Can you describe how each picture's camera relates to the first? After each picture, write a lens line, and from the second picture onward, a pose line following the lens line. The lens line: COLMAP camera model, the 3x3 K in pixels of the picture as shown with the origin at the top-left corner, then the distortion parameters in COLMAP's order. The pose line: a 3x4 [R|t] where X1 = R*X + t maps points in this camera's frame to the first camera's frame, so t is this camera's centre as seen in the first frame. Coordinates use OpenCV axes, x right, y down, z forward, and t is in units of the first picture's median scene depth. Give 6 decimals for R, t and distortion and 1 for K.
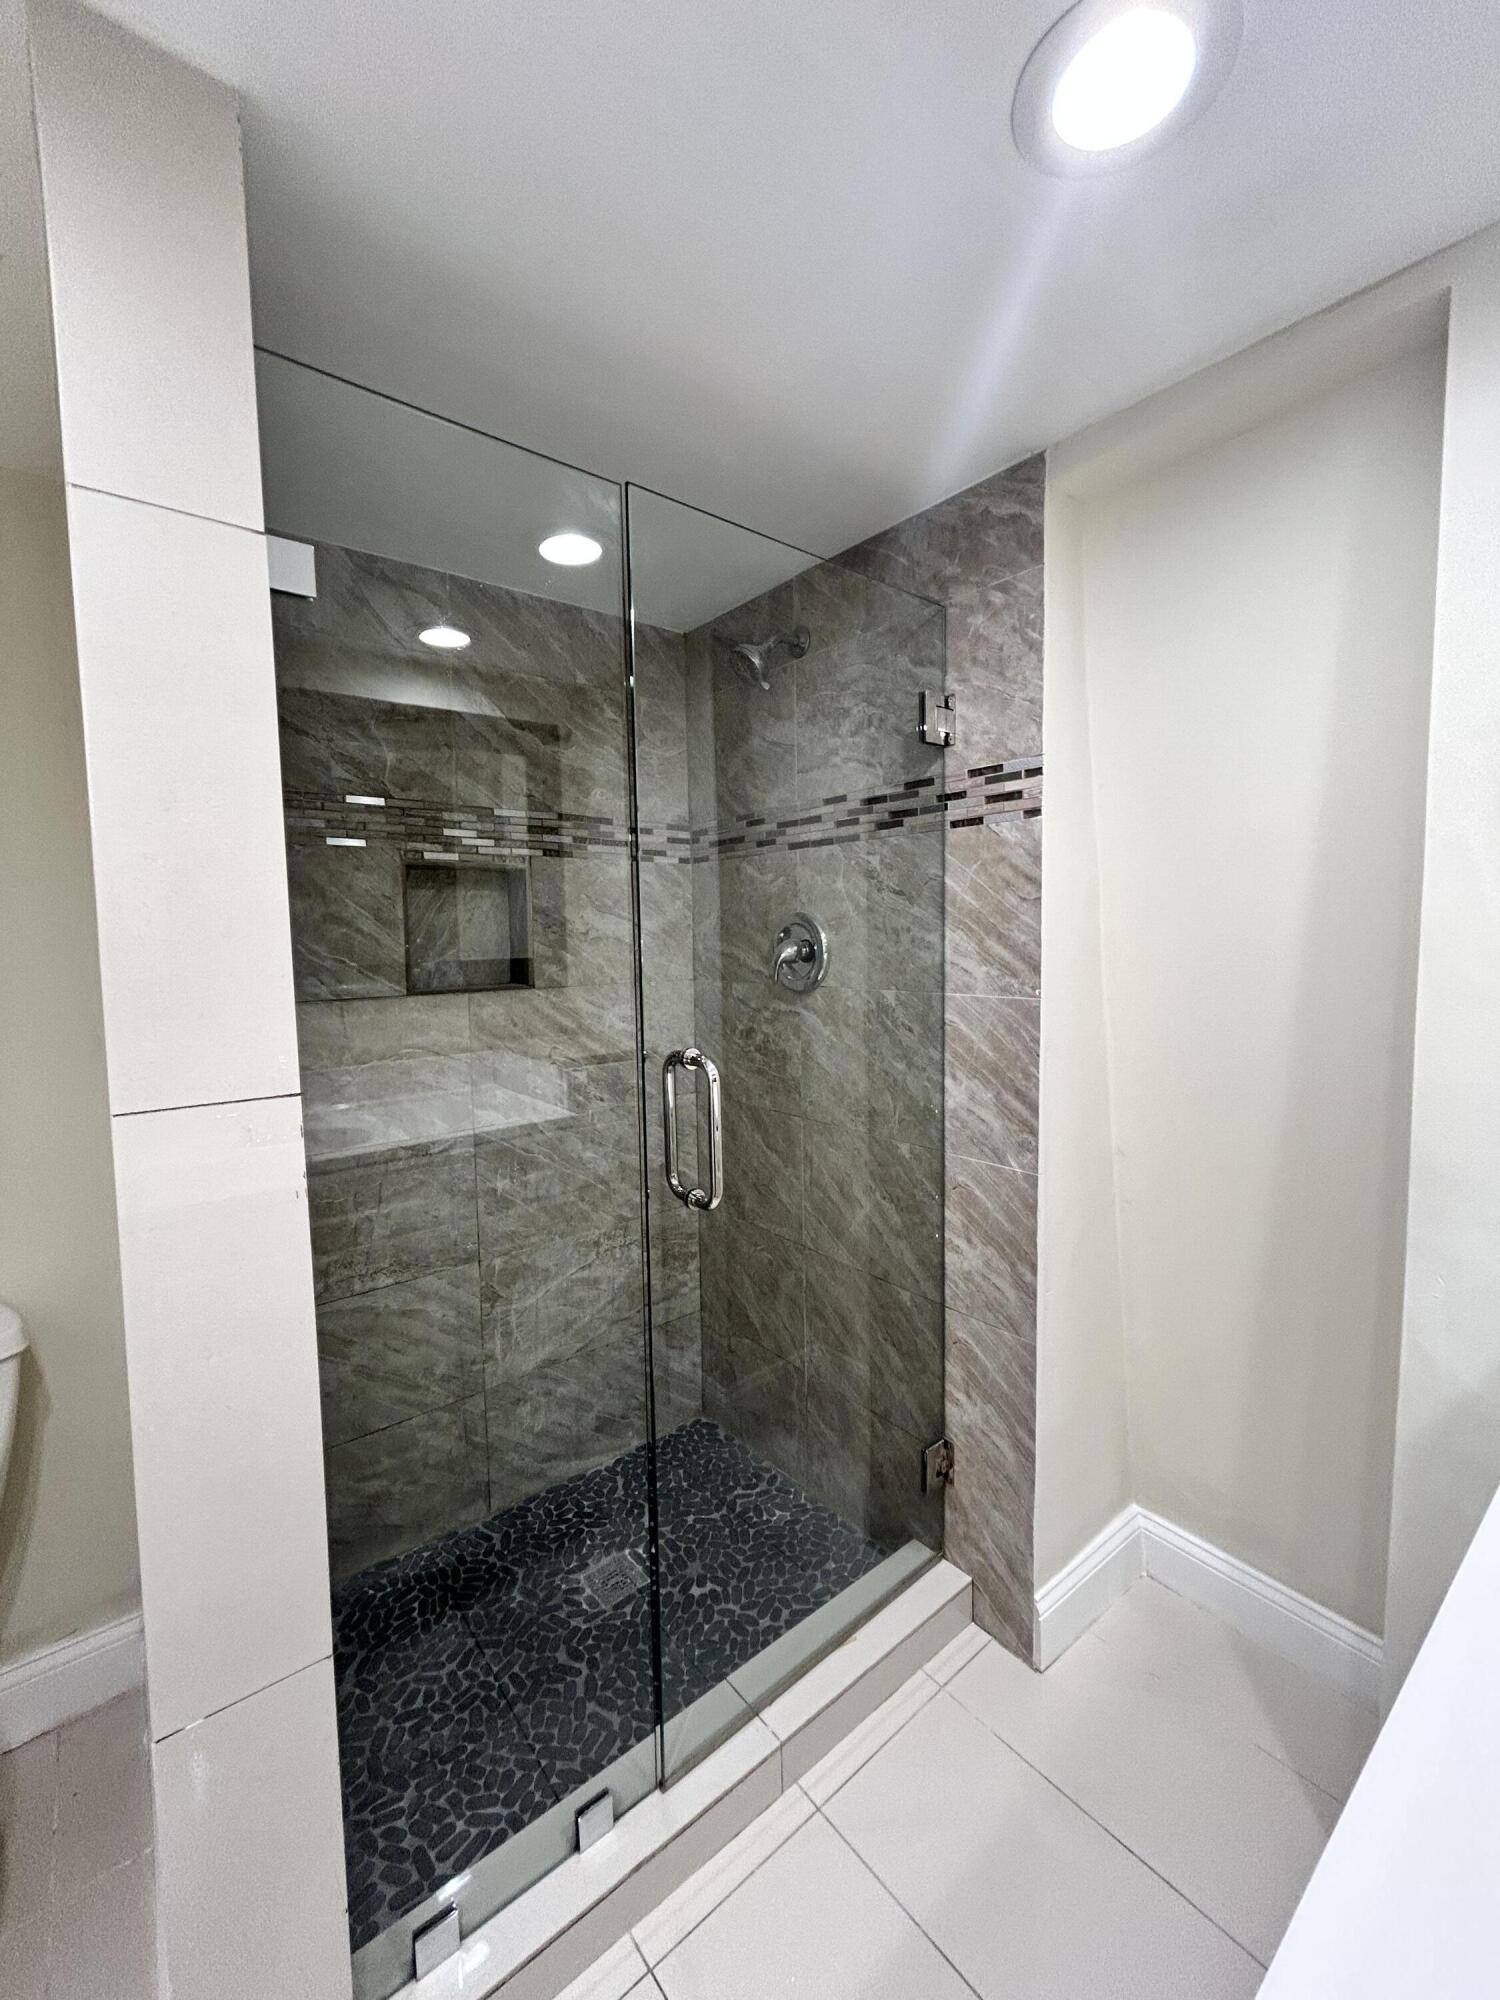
lens RADIAL K [[813.2, 0, 749.7], [0, 813.2, 1003.3], [0, 0, 1]] dist [0.000192, -0.000197]
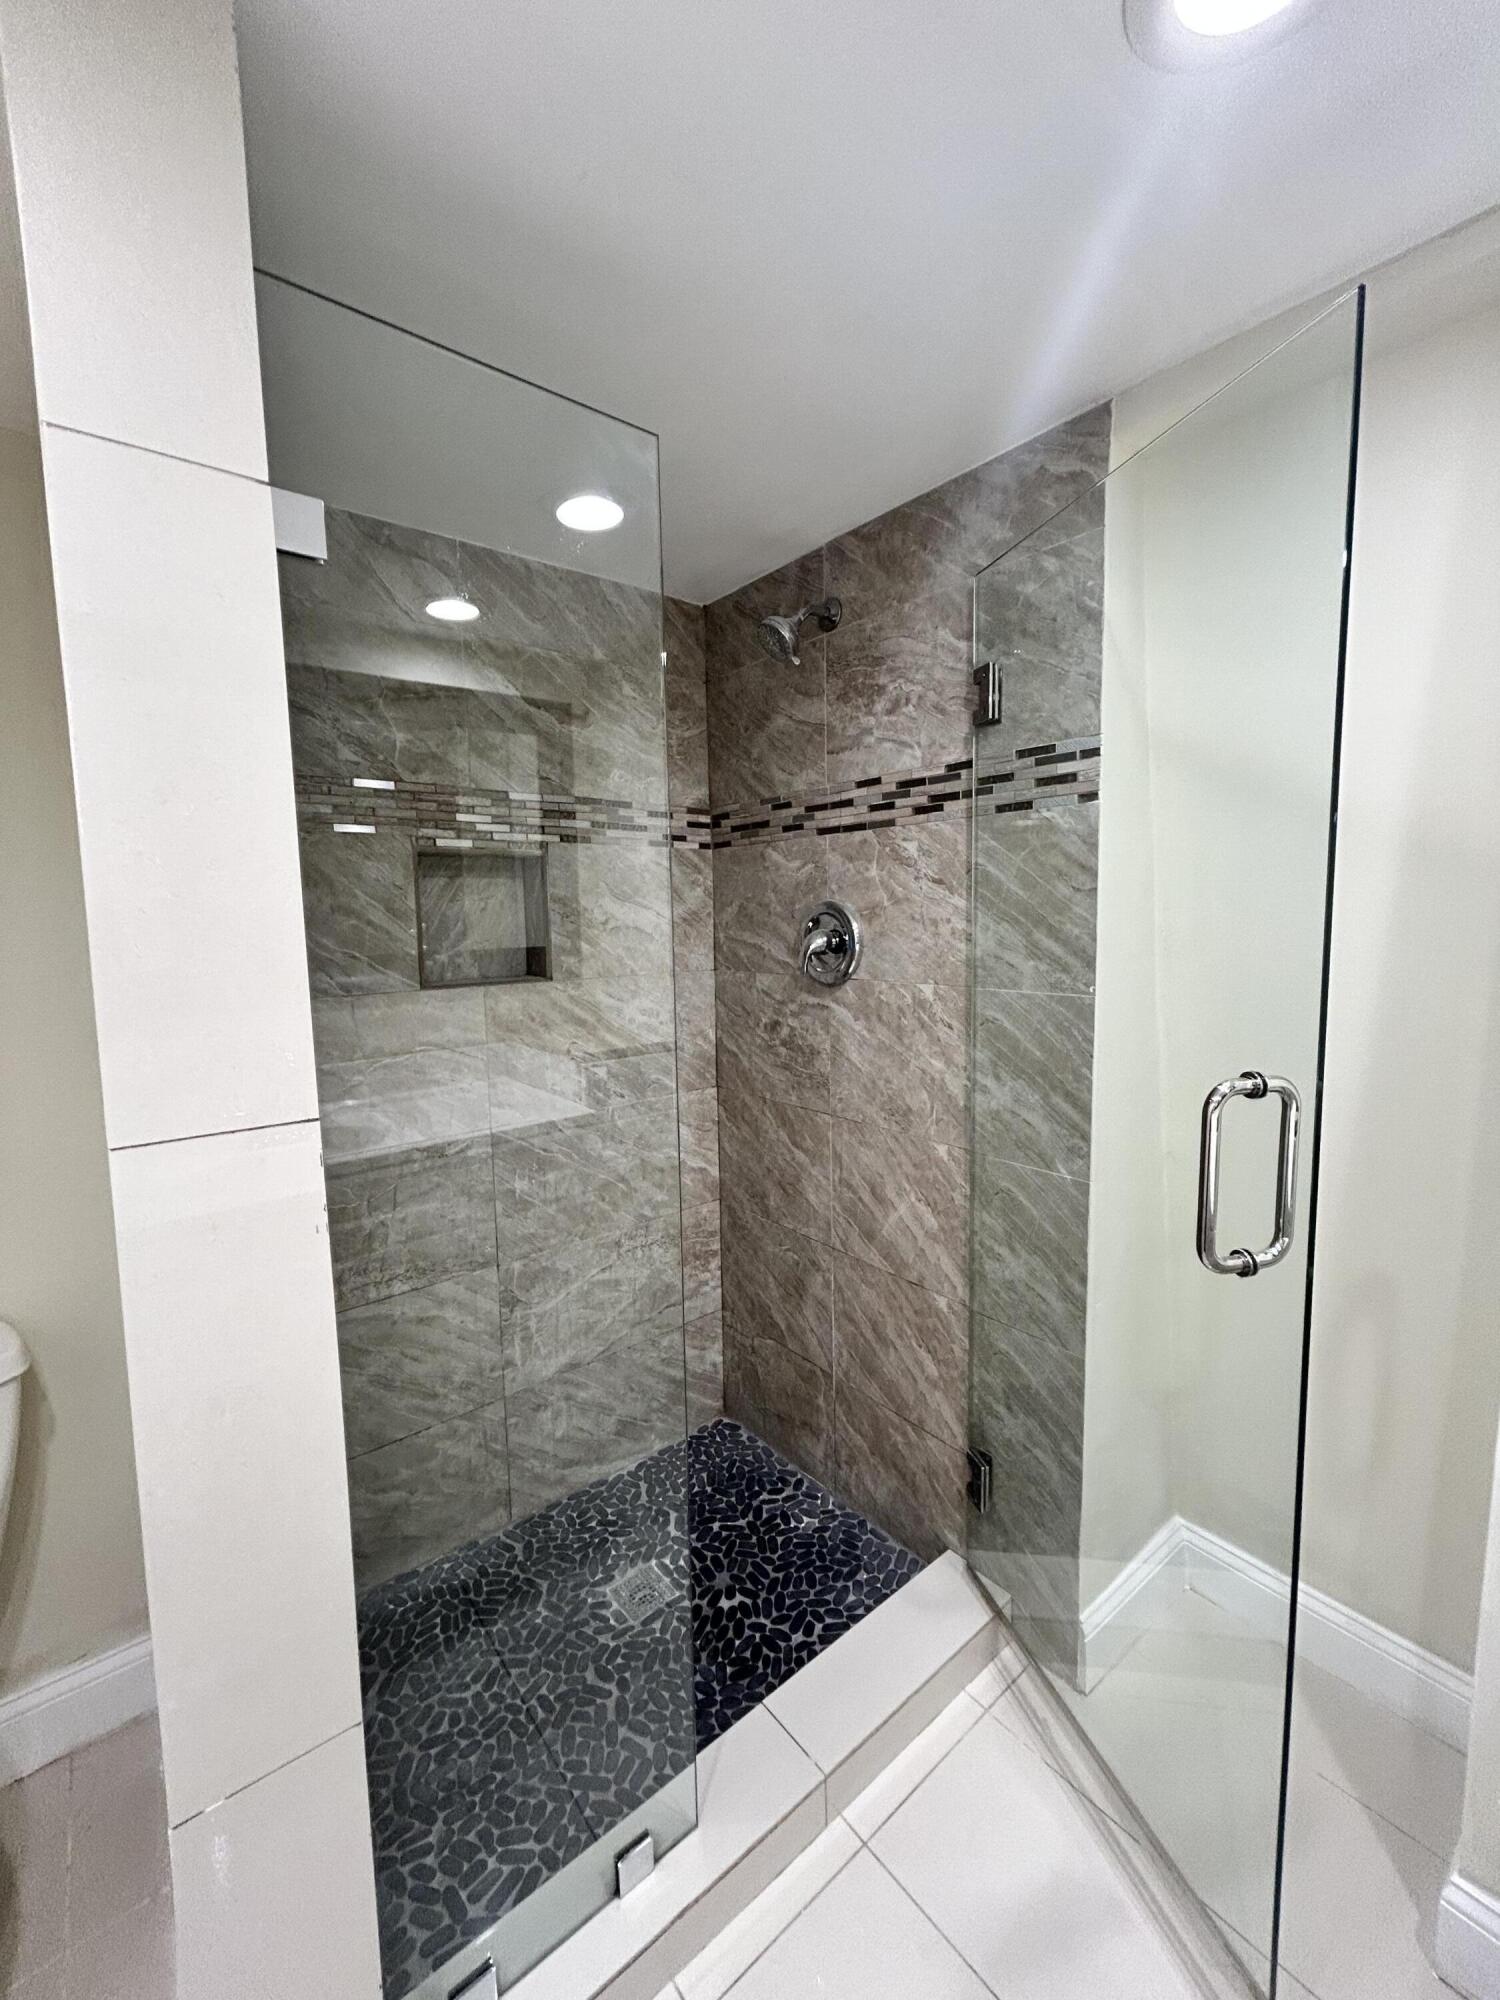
lens RADIAL K [[813.2, 0, 749.9], [0, 813.2, 1002.9], [0, 0, 1]] dist [0.000192, -0.000197]
pose [[0.999996, -0.002865, -0.000312, -0.036442], [0.002872, 0.999699, 0.024374, -0.018288], [0.000243, -0.024375, 0.999703, 0.050473]]
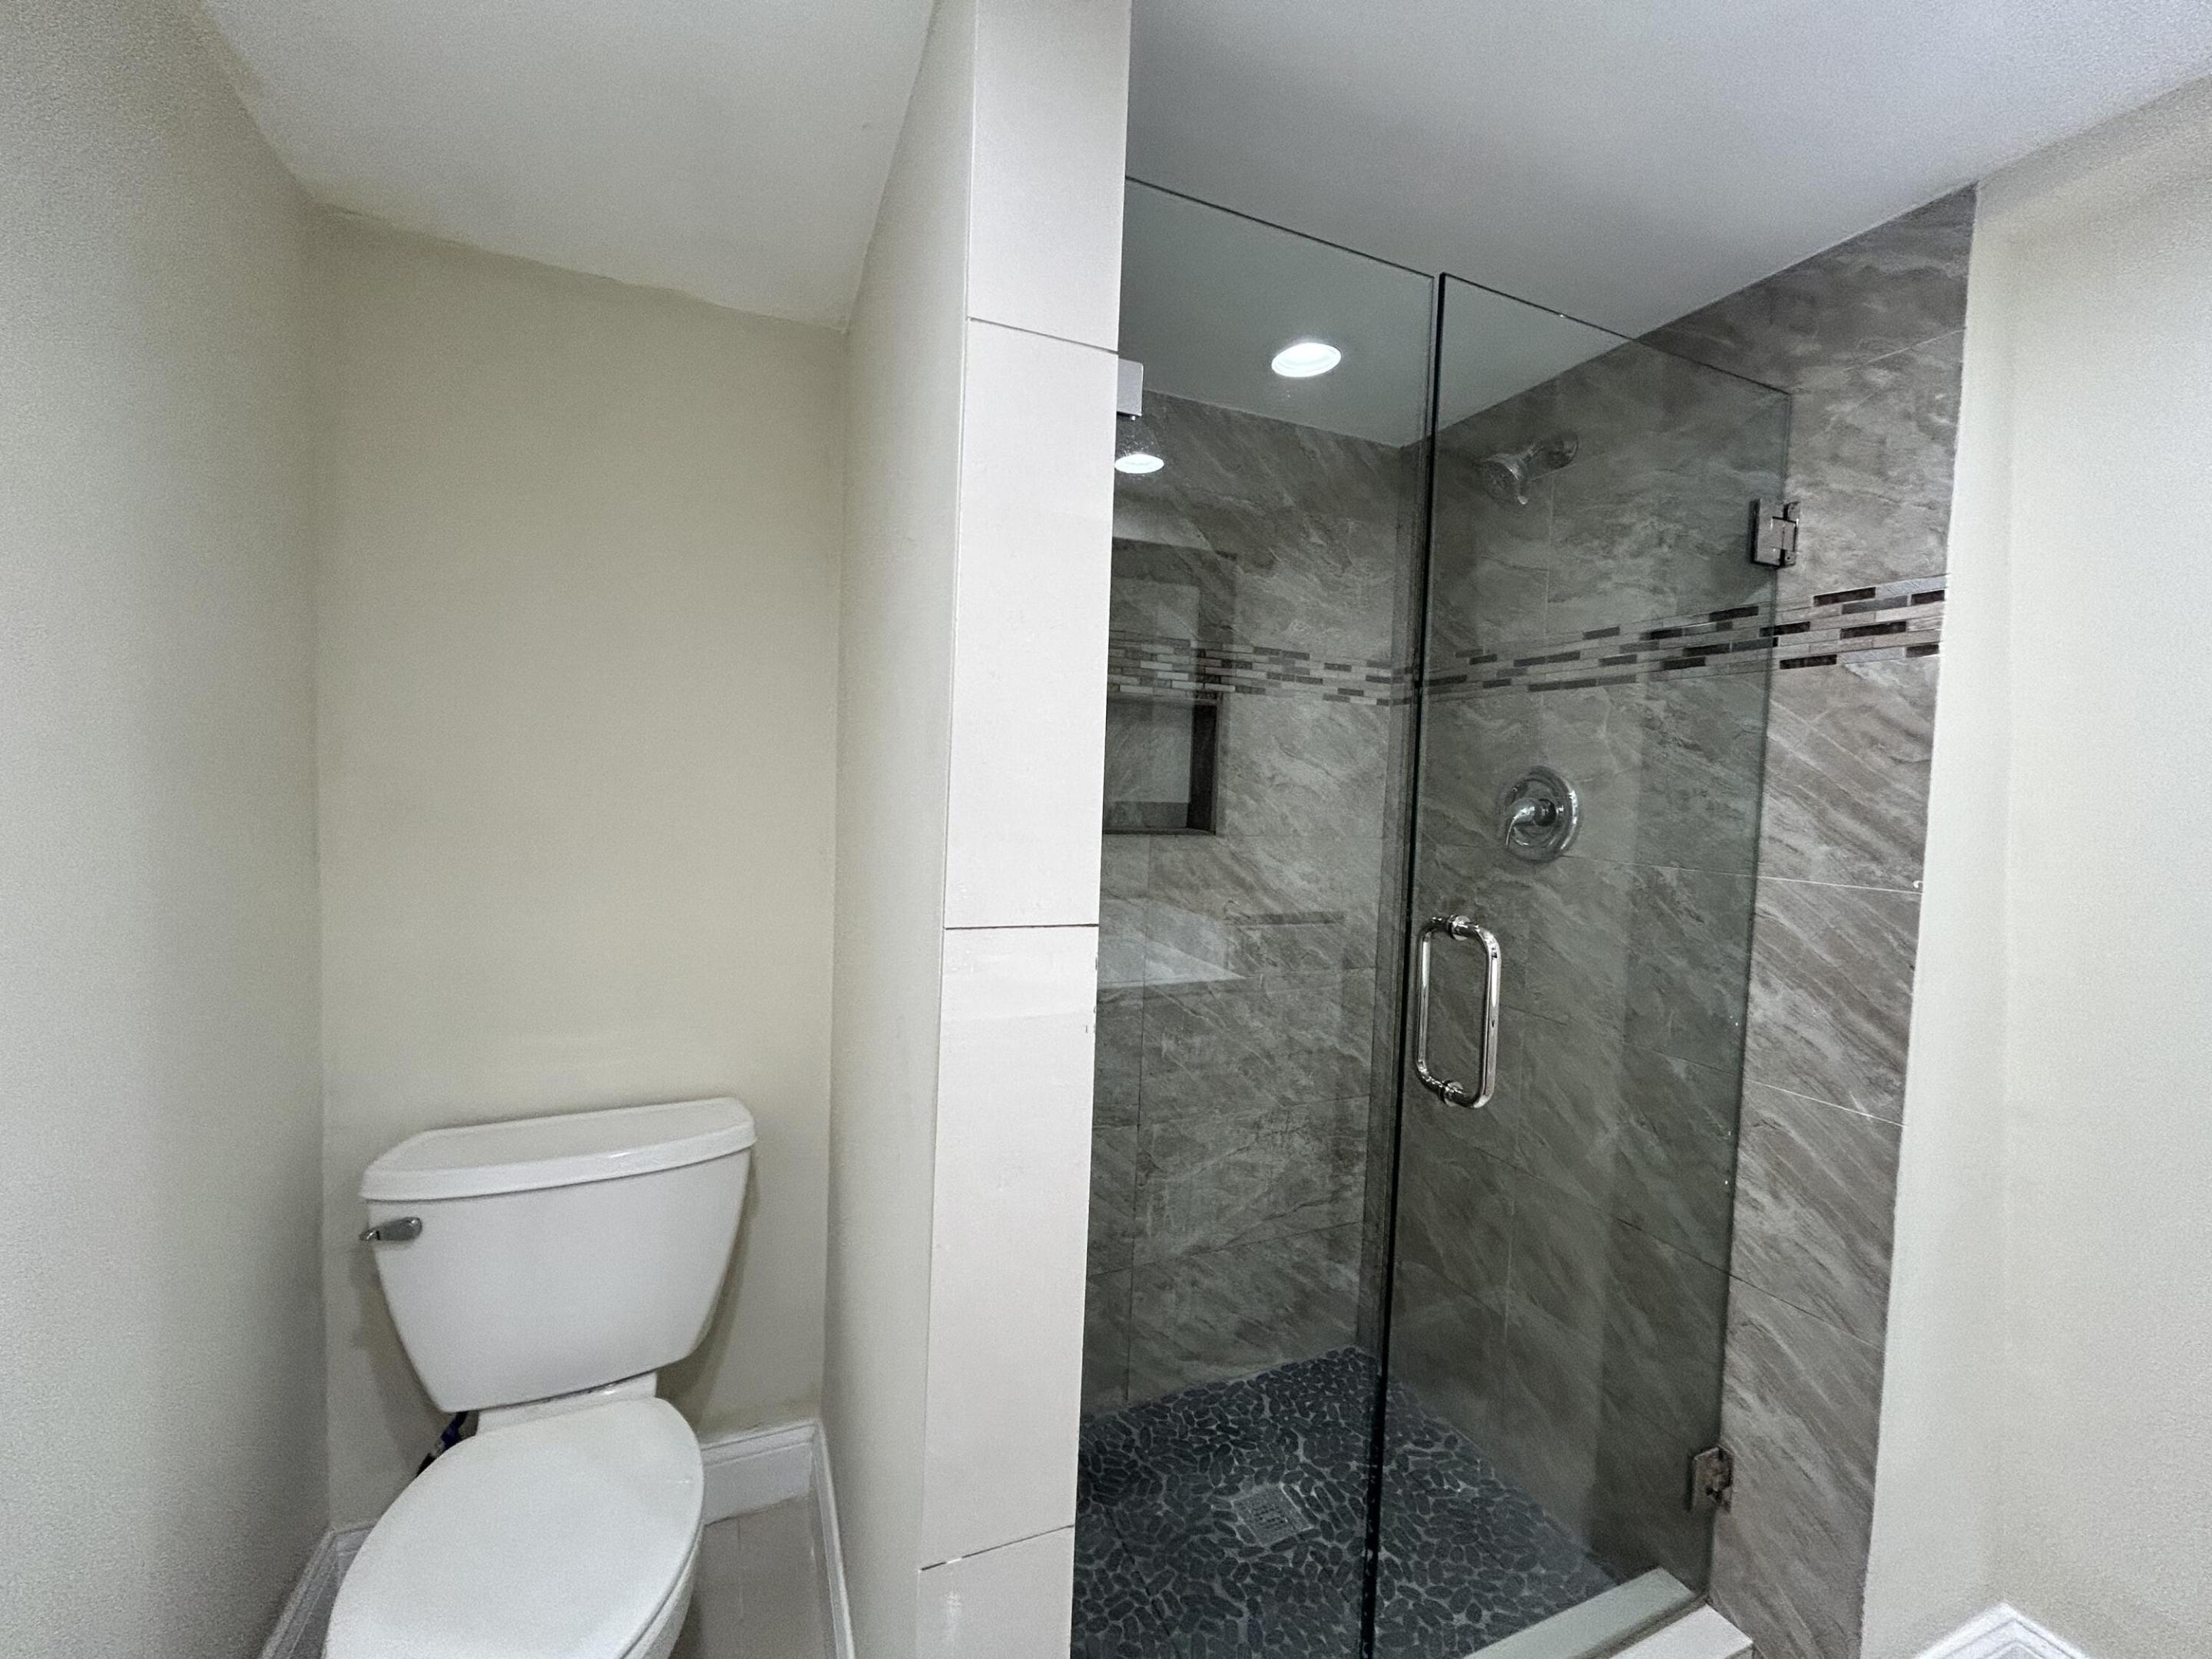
lens RADIAL K [[899.4, 0, 1099.9], [0, 899.4, 828.5], [0, 0, 1]] dist [0.000192, -0.000197]
pose [[0.959933, 0.065715, -0.272416, -0.133327], [-0.075857, 0.996757, -0.026856, 0.013260], [0.269767, 0.046445, 0.961805, -0.015256]]
